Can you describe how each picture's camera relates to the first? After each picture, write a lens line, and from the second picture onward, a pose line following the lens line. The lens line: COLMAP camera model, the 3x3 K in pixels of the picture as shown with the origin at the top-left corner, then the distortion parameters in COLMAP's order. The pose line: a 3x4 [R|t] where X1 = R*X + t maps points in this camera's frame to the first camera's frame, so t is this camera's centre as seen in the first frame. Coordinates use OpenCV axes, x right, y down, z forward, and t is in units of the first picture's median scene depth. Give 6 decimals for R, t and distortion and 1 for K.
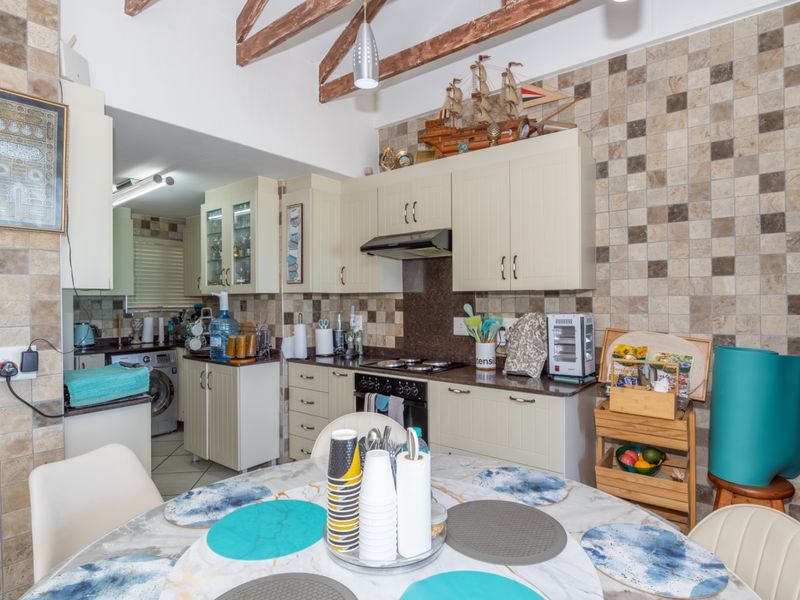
lens RADIAL K [[464.7, 0, 400.0], [0, 464.7, 300.0], [0, 0, 1]] dist [0.000281, -0.001532]
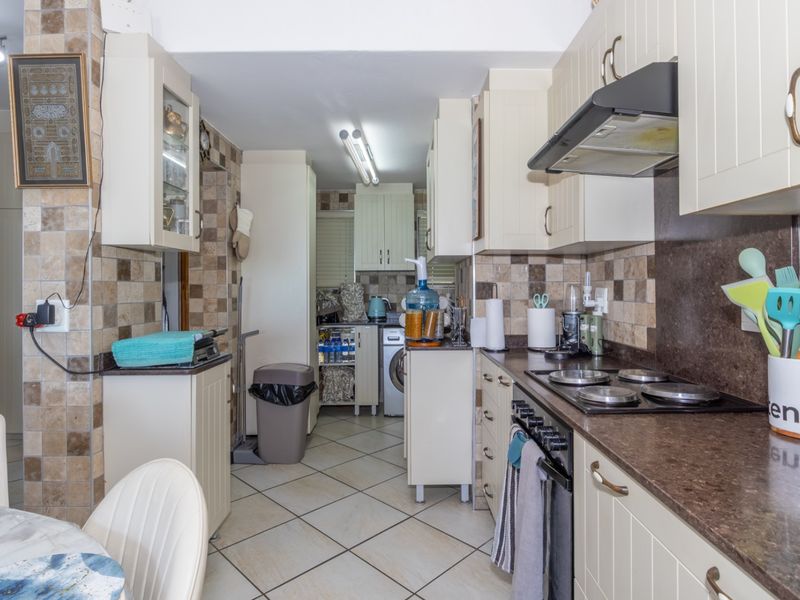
lens RADIAL K [[456.0, 0, 399.5], [0, 456.0, 287.0], [0, 0, 1]] dist [-0.002940, -0.000913]
pose [[0.617159, 0.000928, -0.786838, 0.224870], [-0.001146, 0.999999, 0.000281, 0.034076], [0.786837, 0.000728, 0.617160, 0.478907]]
